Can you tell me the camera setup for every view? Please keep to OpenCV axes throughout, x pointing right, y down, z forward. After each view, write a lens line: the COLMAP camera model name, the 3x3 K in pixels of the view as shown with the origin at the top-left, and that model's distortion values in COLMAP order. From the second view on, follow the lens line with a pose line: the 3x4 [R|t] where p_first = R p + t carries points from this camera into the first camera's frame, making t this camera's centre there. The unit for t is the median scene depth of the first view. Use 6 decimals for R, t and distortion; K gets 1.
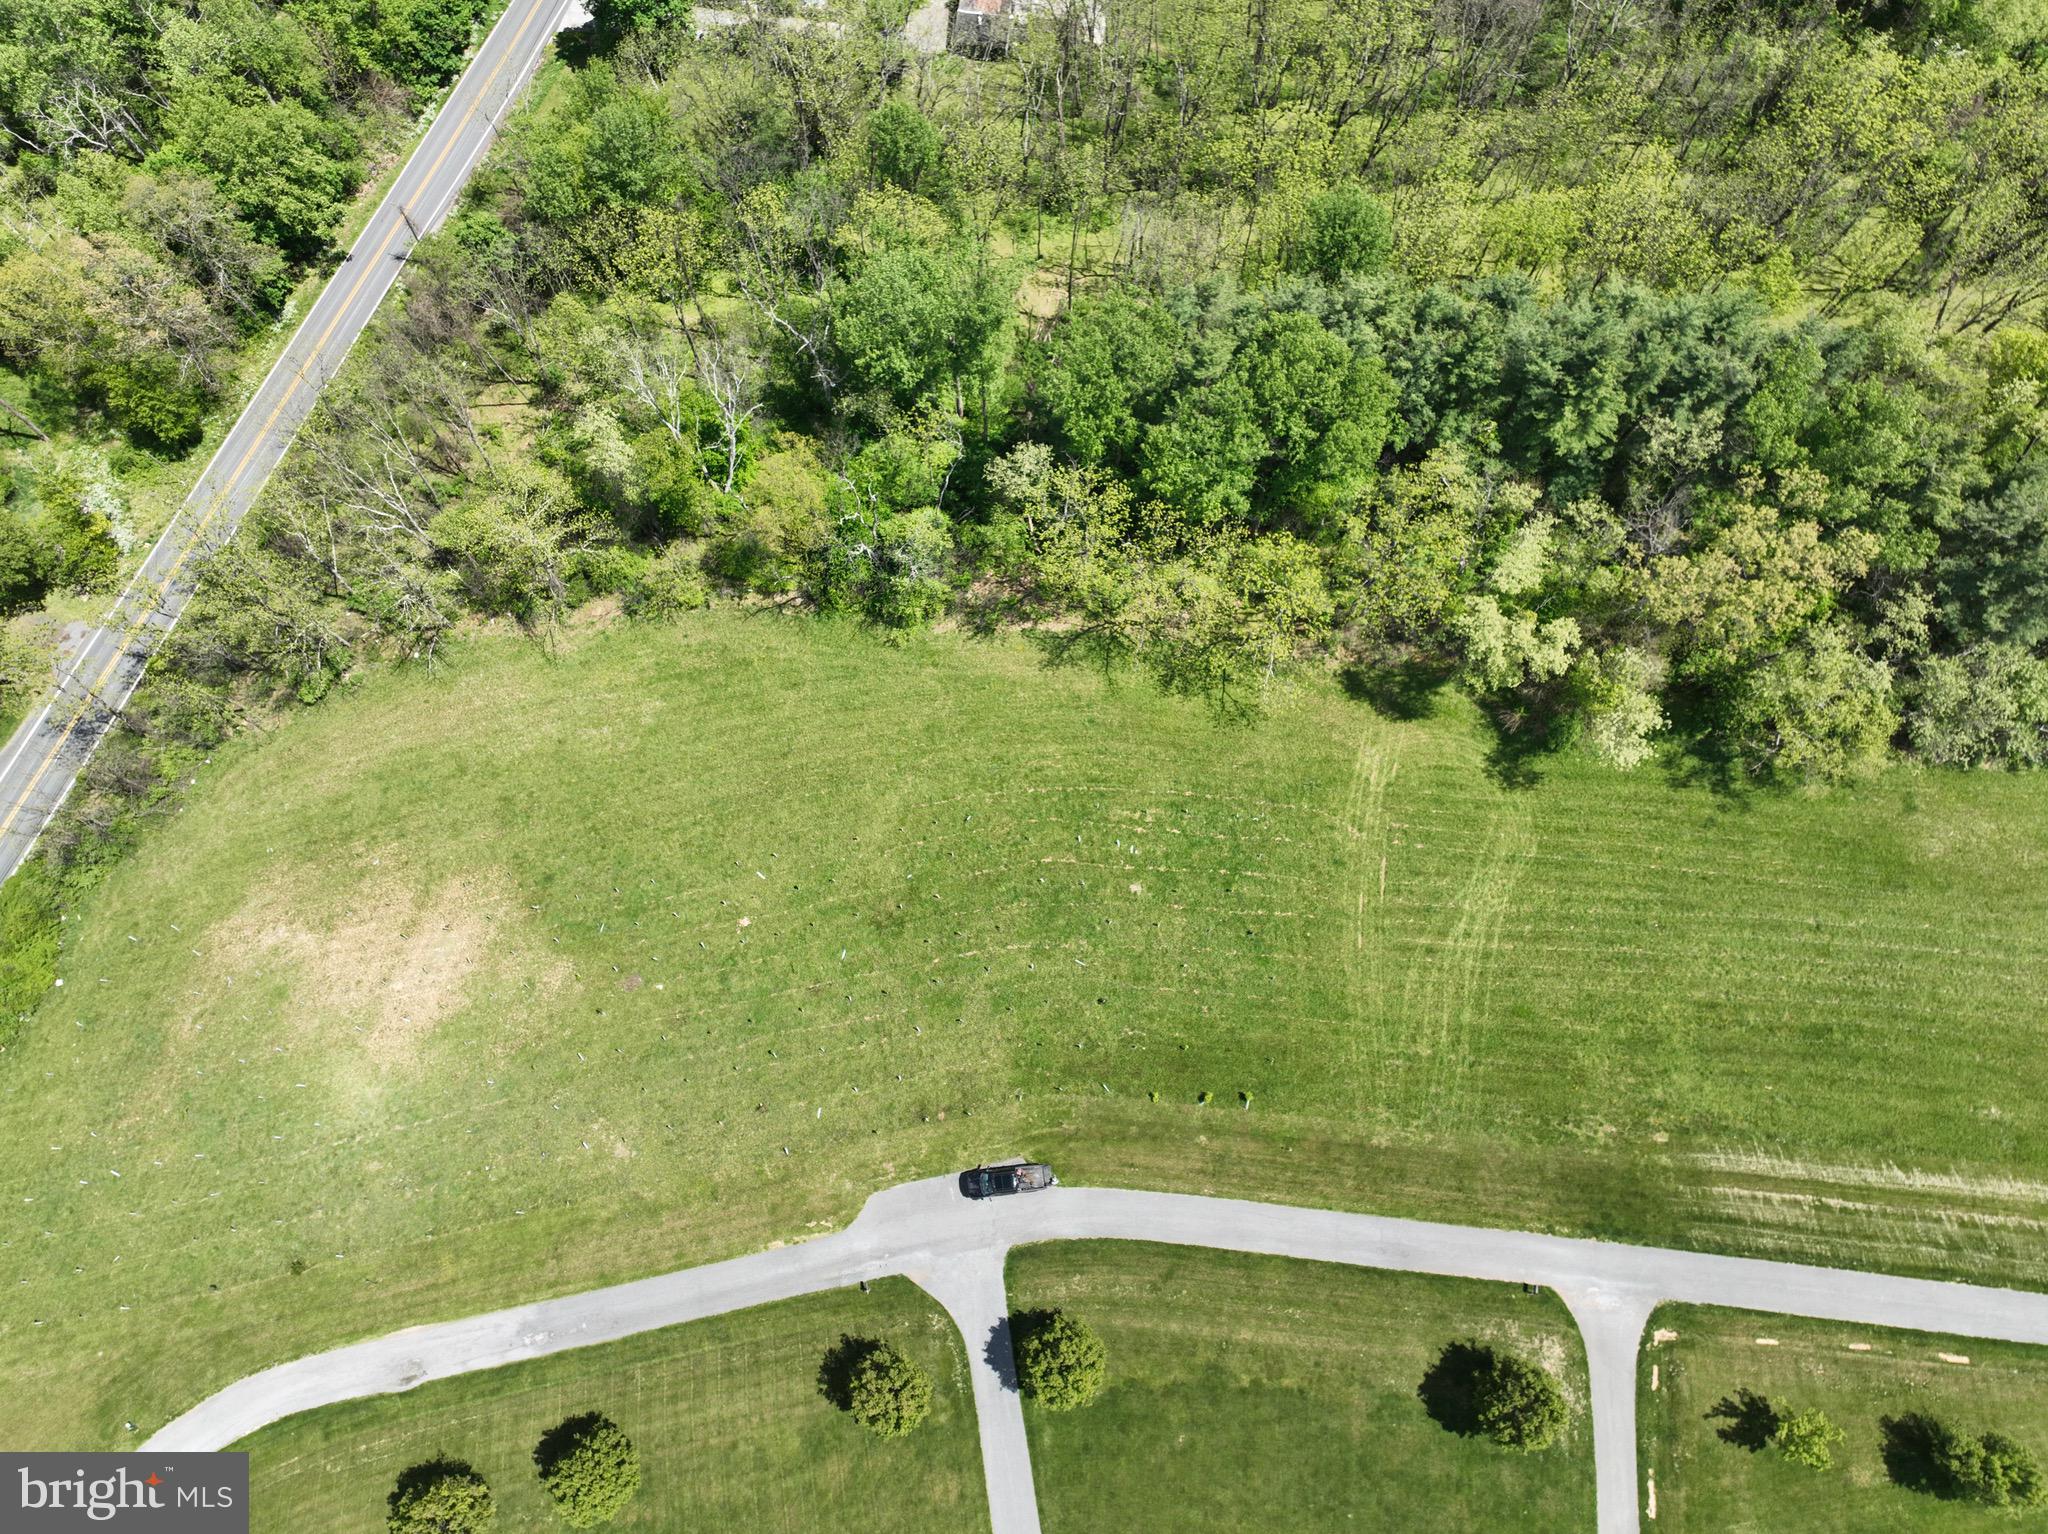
lens RADIAL K [[1434.8, 0, 1026.5], [0, 1434.8, 766.4], [0, 0, 1]] dist [-0.001050, 0.017247]
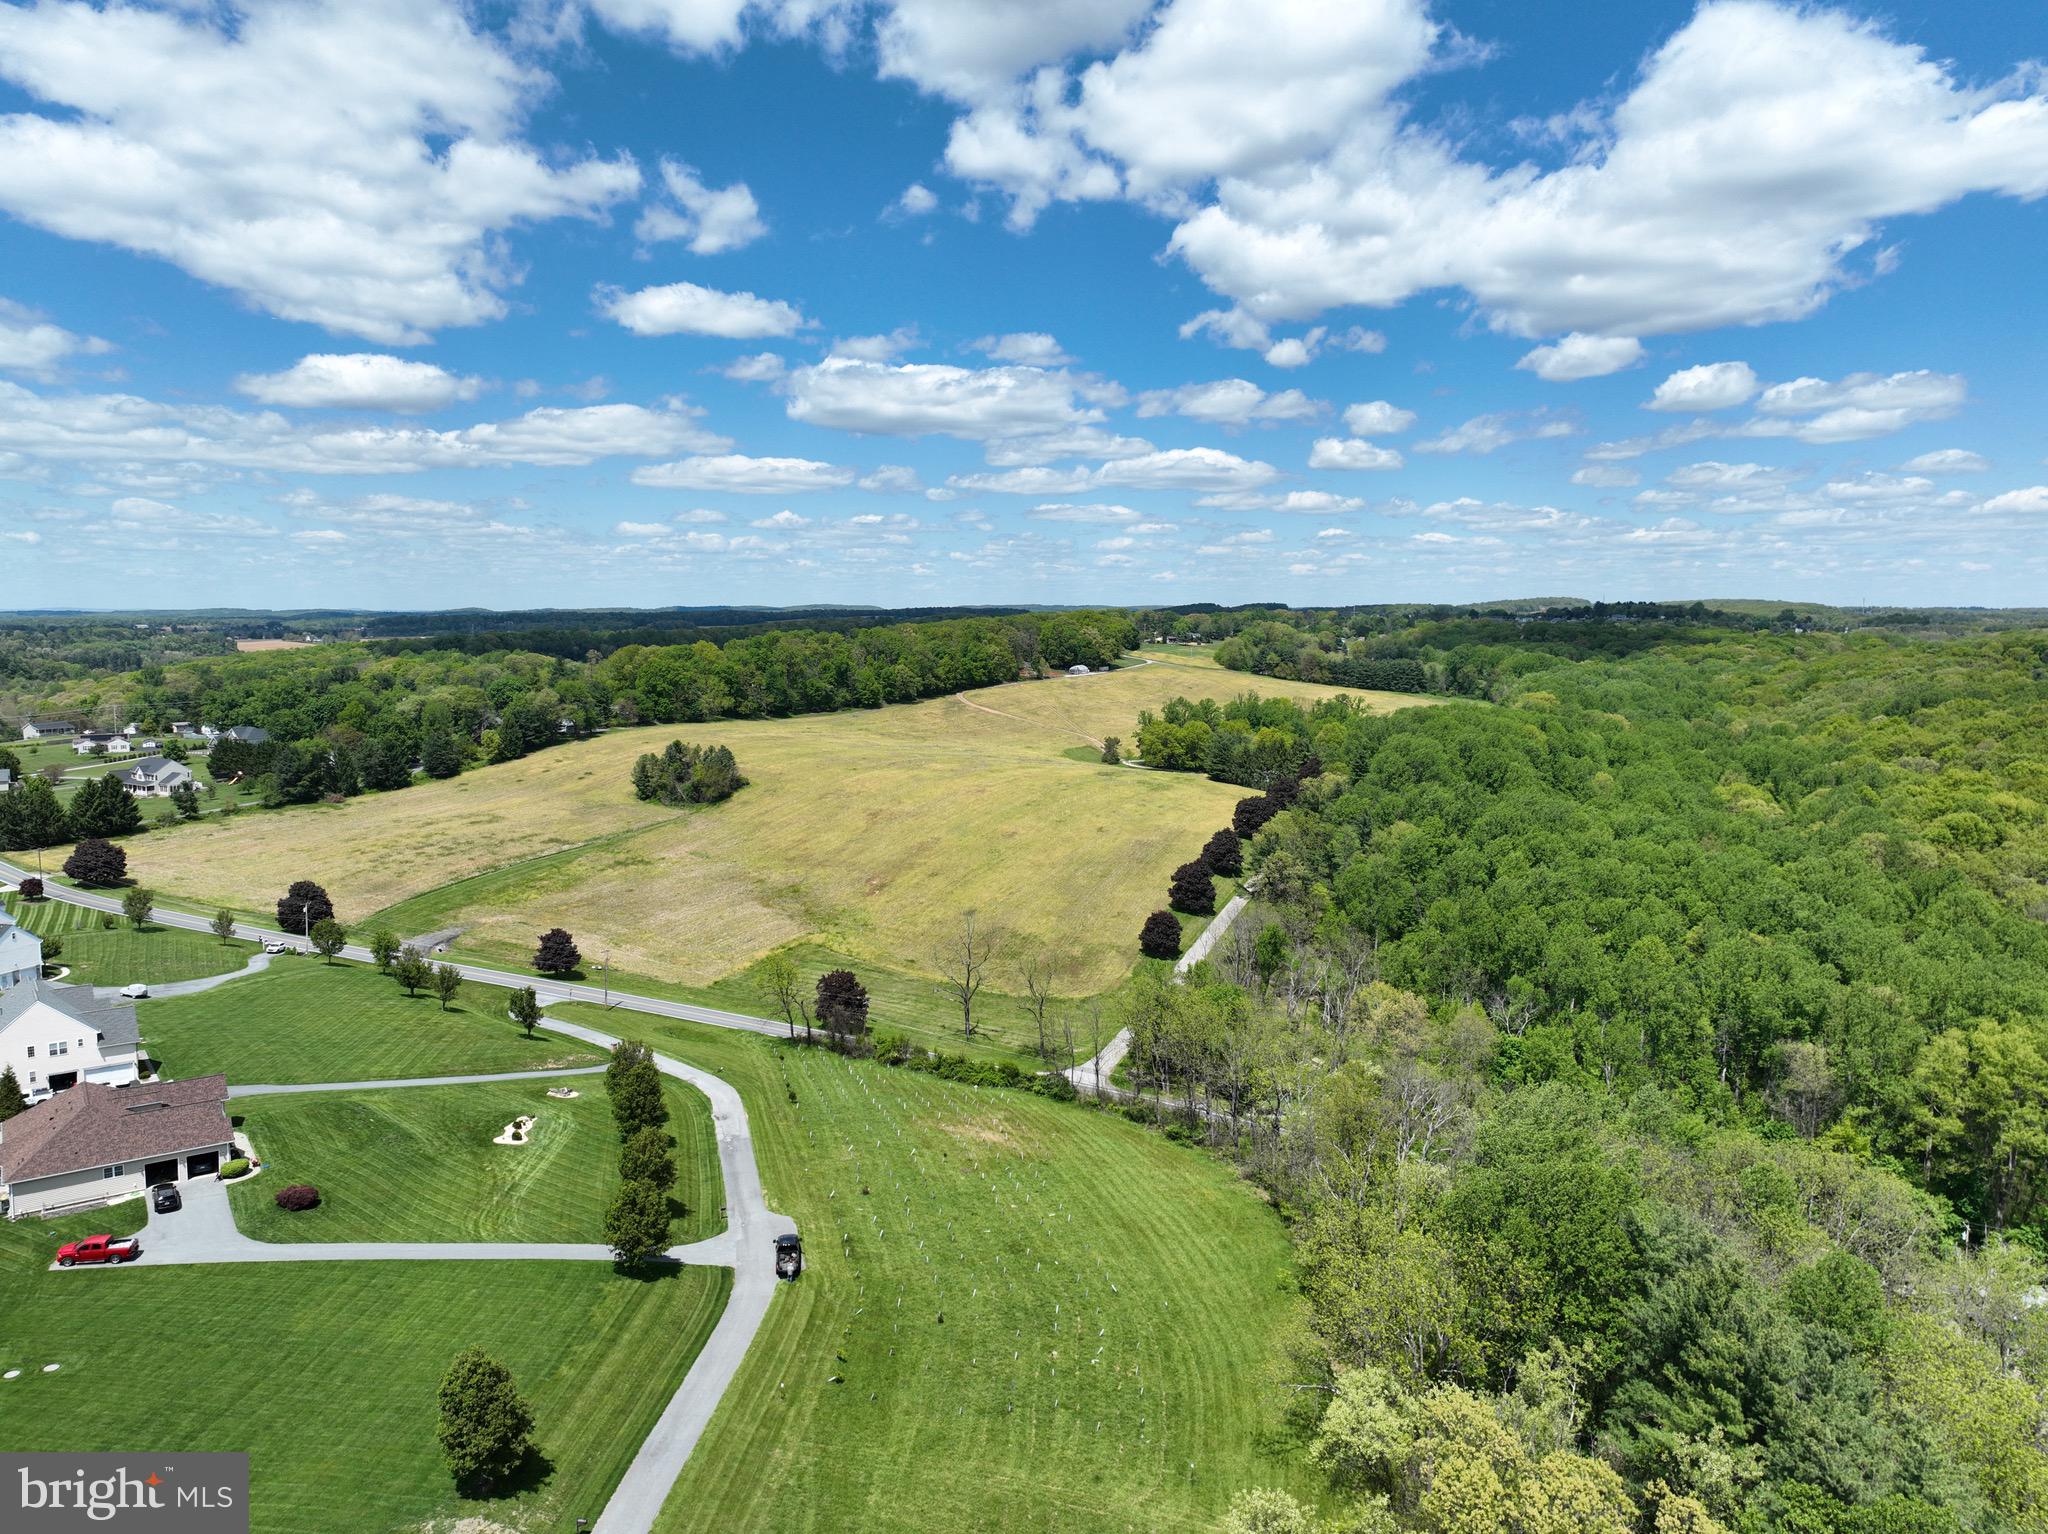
lens RADIAL K [[1438.1, 0, 1027.4], [0, 1438.1, 757.6], [0, 0, 1]] dist [-0.001212, 0.018795]
pose [[0.034557, 0.107888, -0.993562, 1.041721], [-0.962721, 0.270466, -0.004115, -0.004925], [0.268281, 0.956665, 0.113212, 0.491988]]
